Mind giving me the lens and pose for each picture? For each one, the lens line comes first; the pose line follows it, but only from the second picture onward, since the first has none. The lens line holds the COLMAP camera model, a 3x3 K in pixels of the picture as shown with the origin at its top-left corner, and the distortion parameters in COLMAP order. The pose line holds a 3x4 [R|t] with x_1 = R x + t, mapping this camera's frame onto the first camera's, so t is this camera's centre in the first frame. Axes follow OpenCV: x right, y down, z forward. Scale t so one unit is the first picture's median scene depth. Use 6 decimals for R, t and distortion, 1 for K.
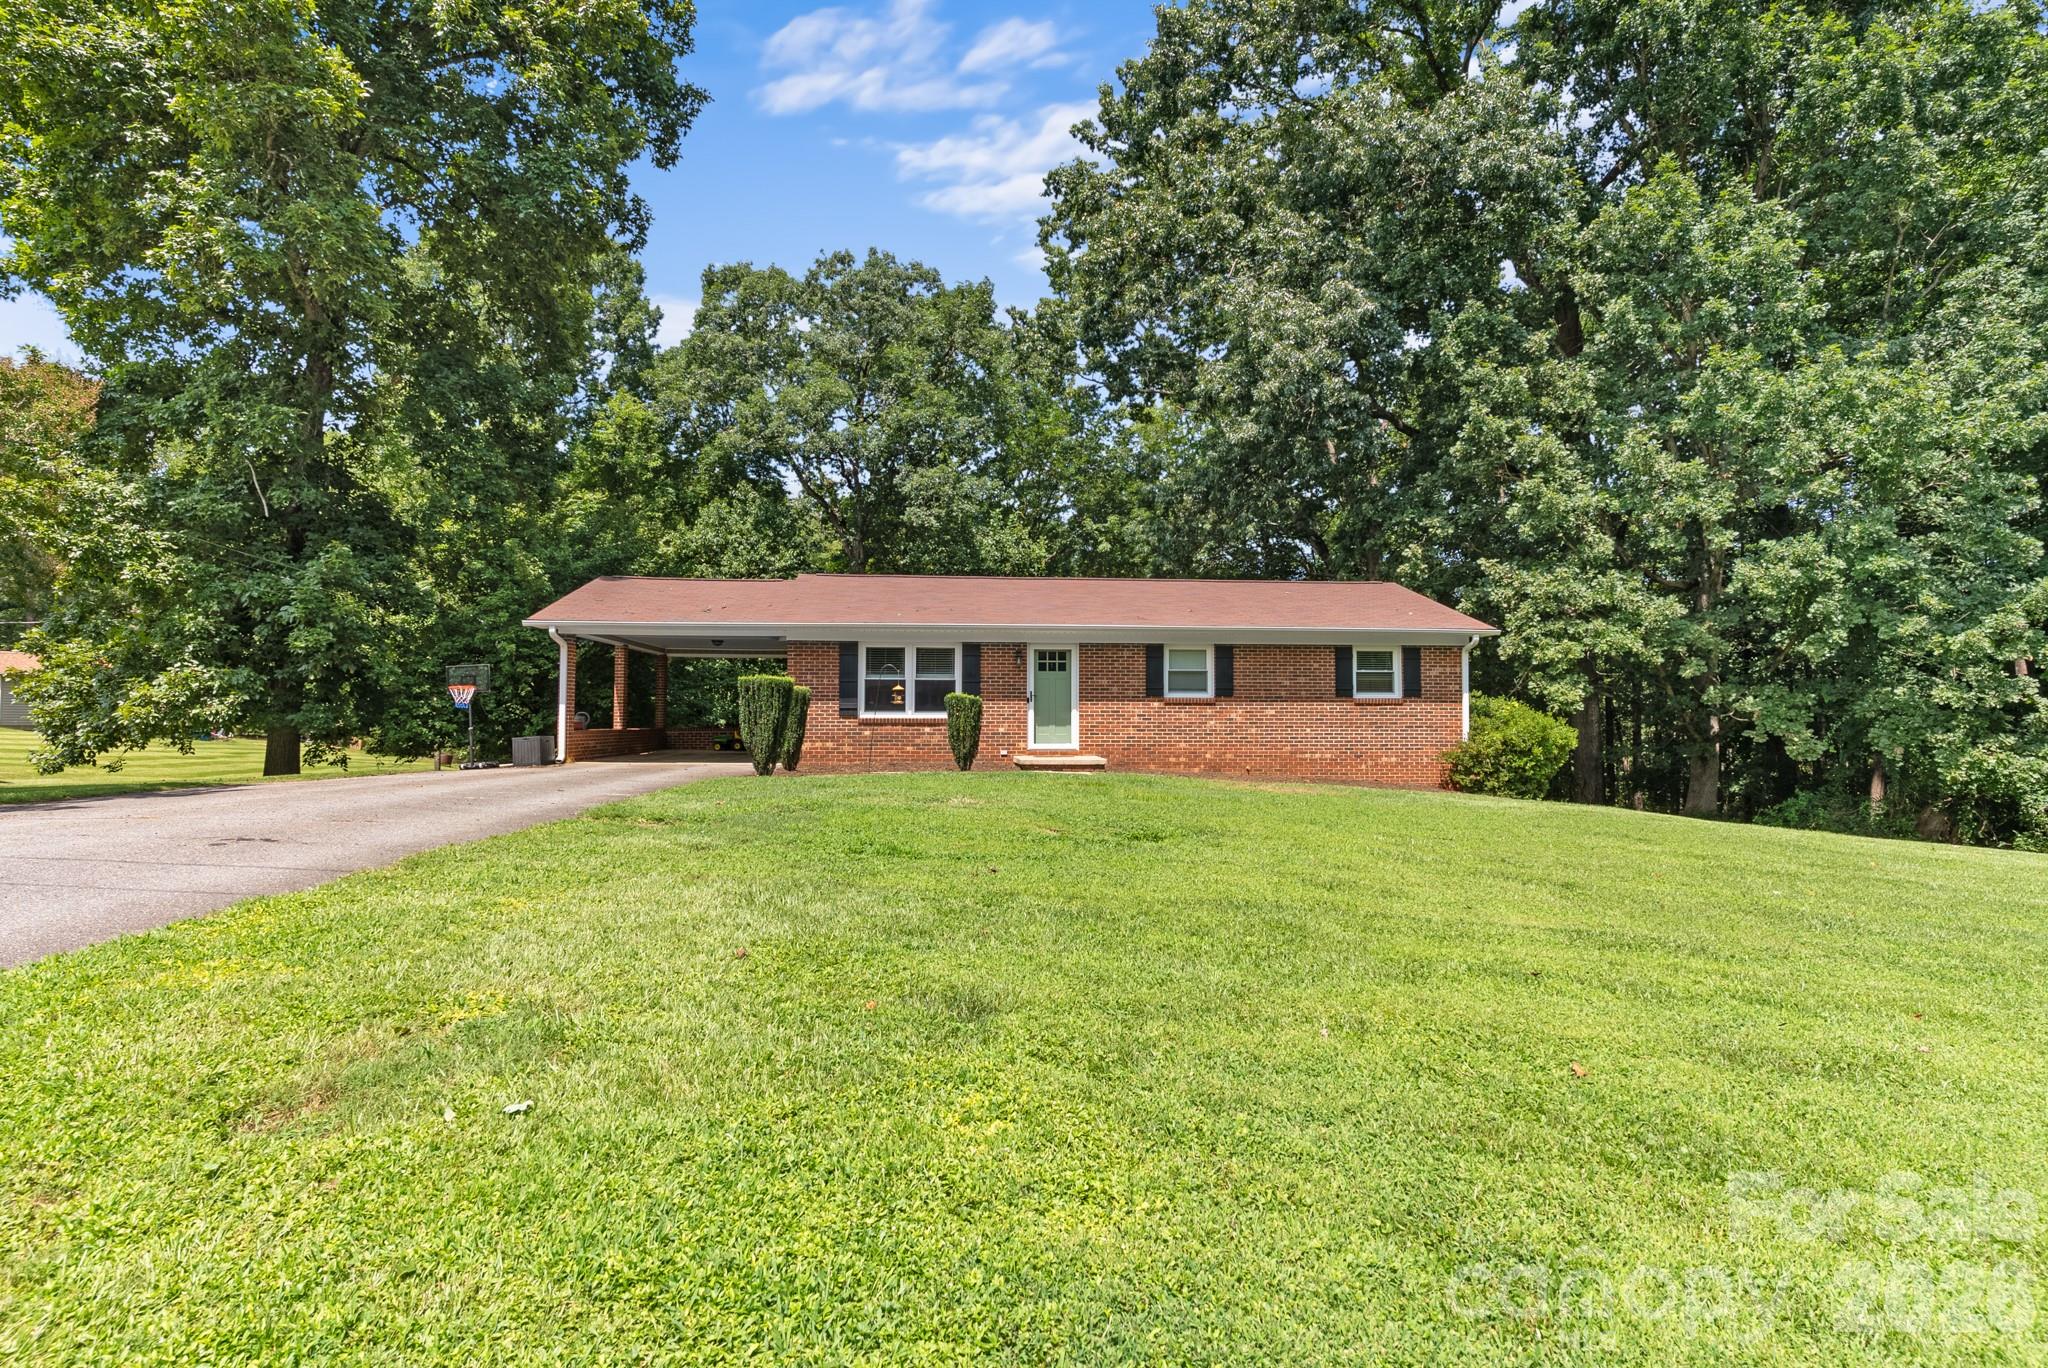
lens RADIAL K [[1039.1, 0, 1032.8], [0, 1039.1, 689.4], [0, 0, 1]] dist [0.004821, -0.000115]
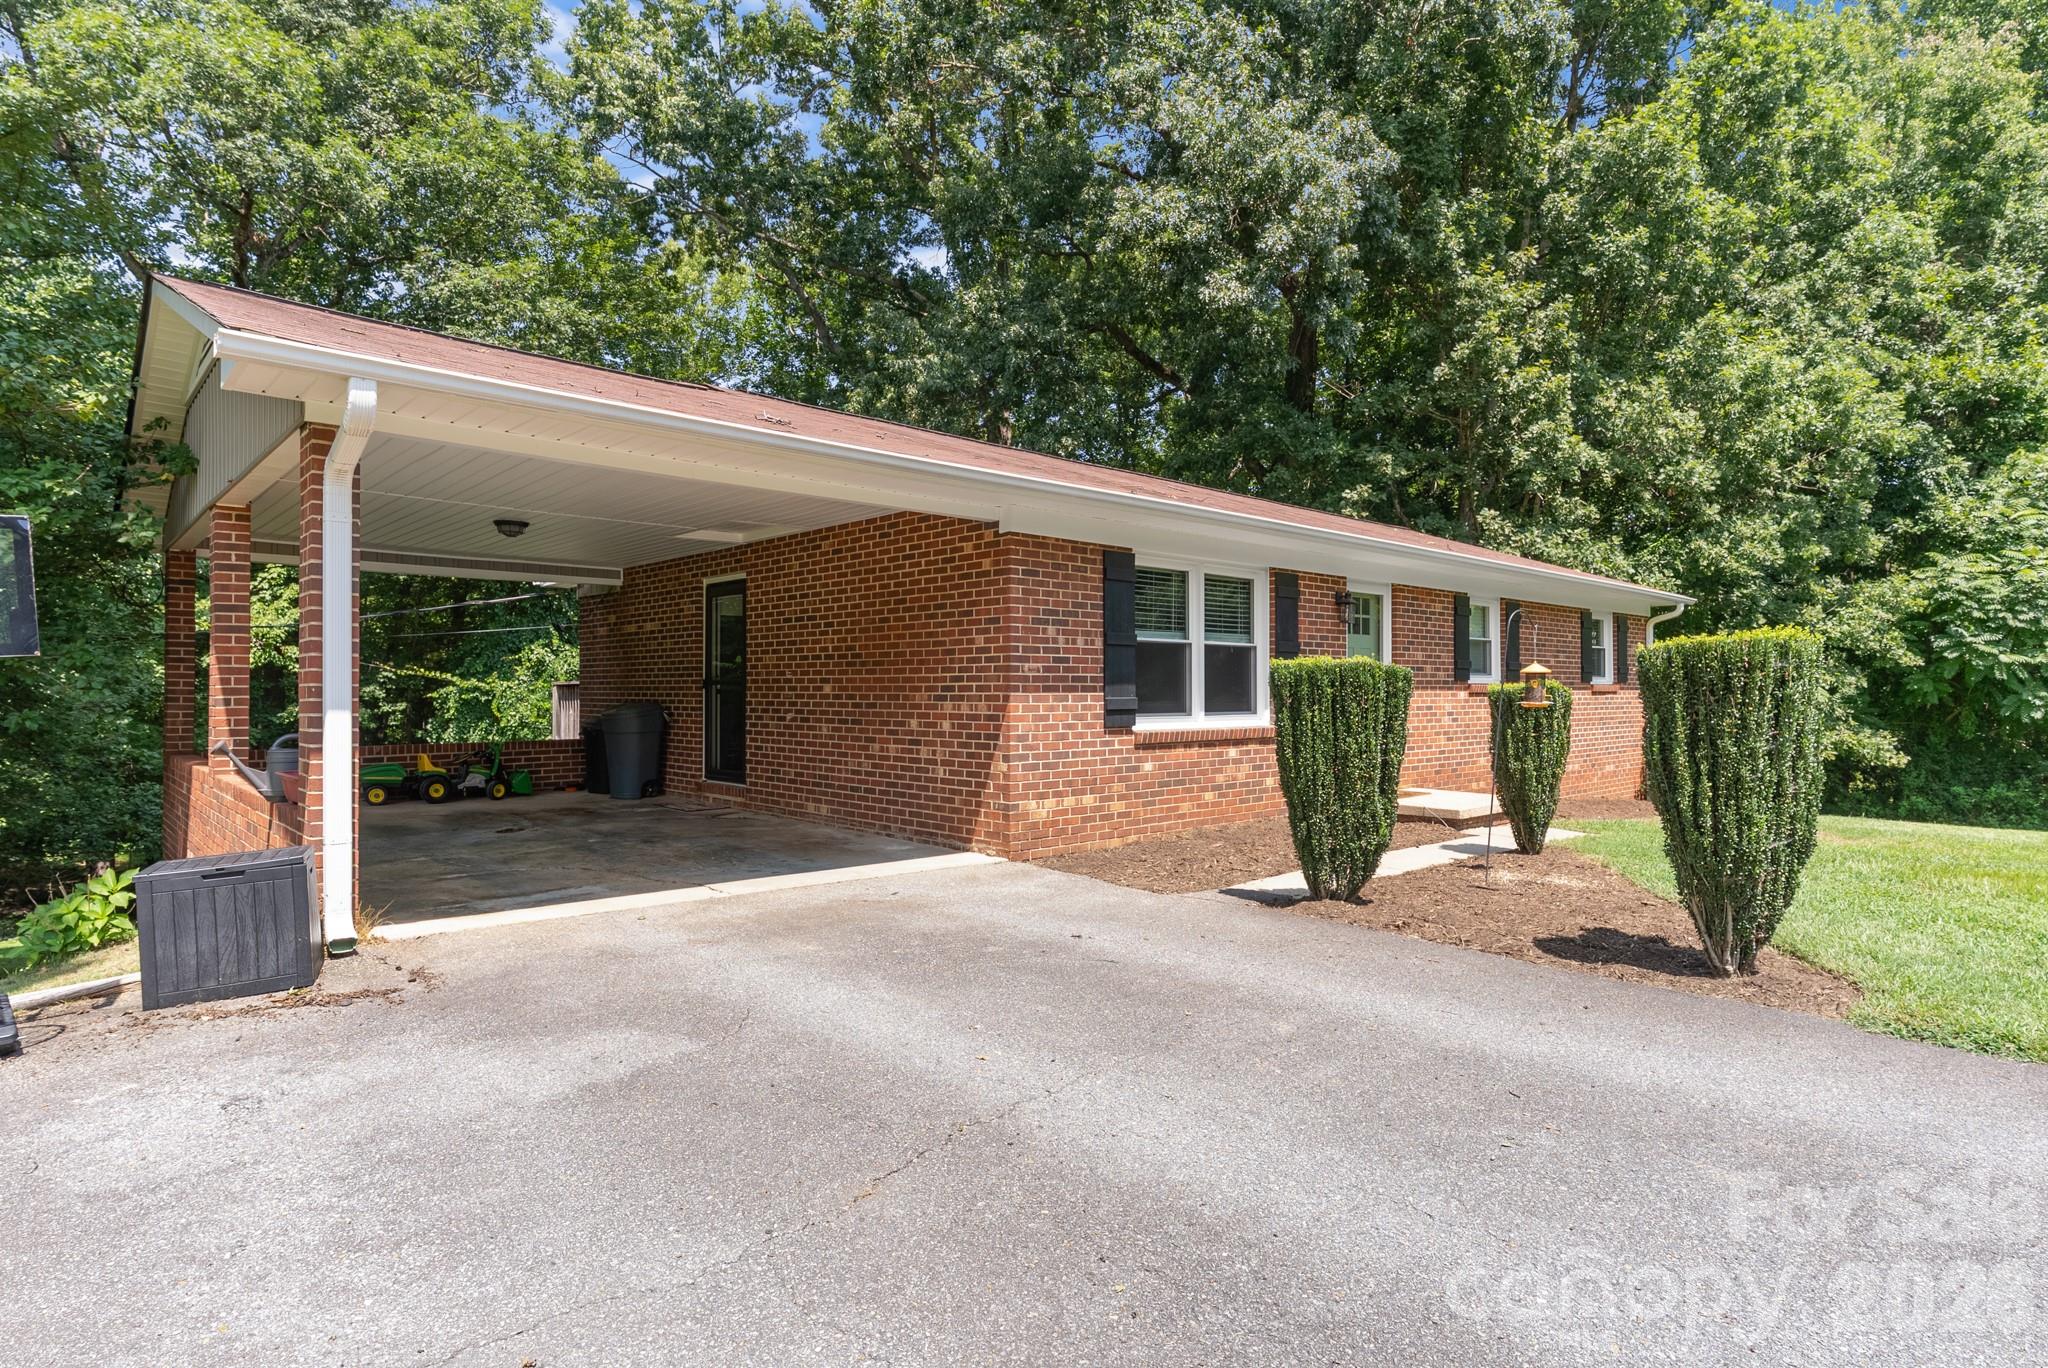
lens RADIAL K [[1081.4, 0, 1019.9], [0, 1081.4, 684.4], [0, 0, 1]] dist [0.002242, 0.000685]
pose [[0.784187, 0.000934, 0.620524, -0.412826], [-0.019345, 0.999550, 0.022943, -0.000800], [-0.620223, -0.029996, 0.783852, 0.596058]]
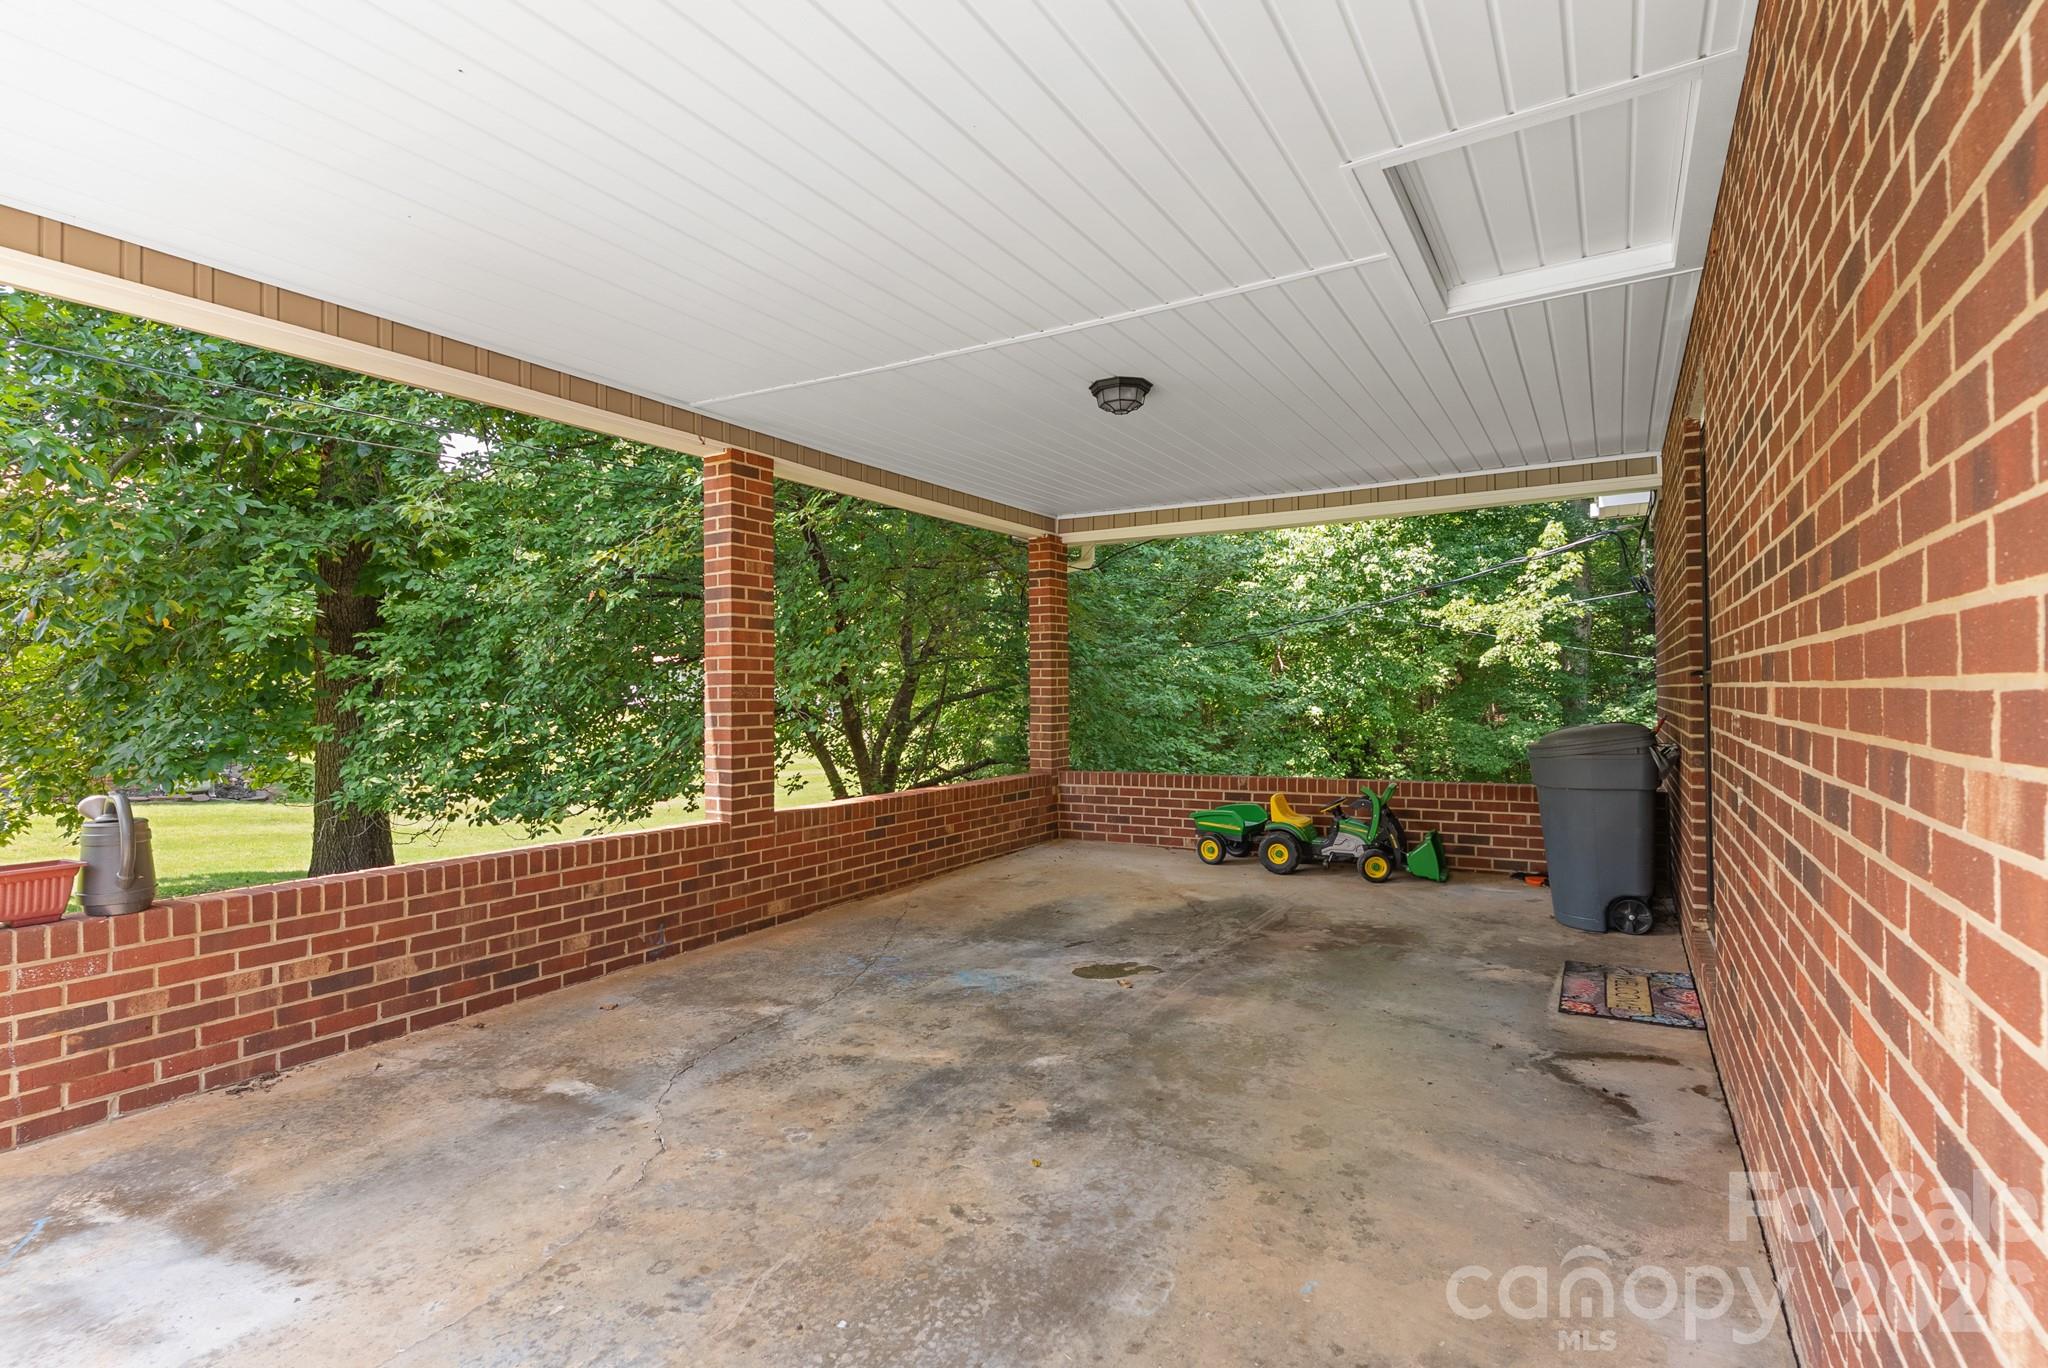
lens RADIAL K [[991.2, 0, 1027.3], [0, 991.2, 717.9], [0, 0, 1]] dist [-0.001818, 0.000013]
pose [[0.820883, 0.008486, -0.571033, -0.217518], [0.028747, 0.998008, 0.056156, 0.005447], [0.570372, -0.062513, 0.819004, 0.857374]]
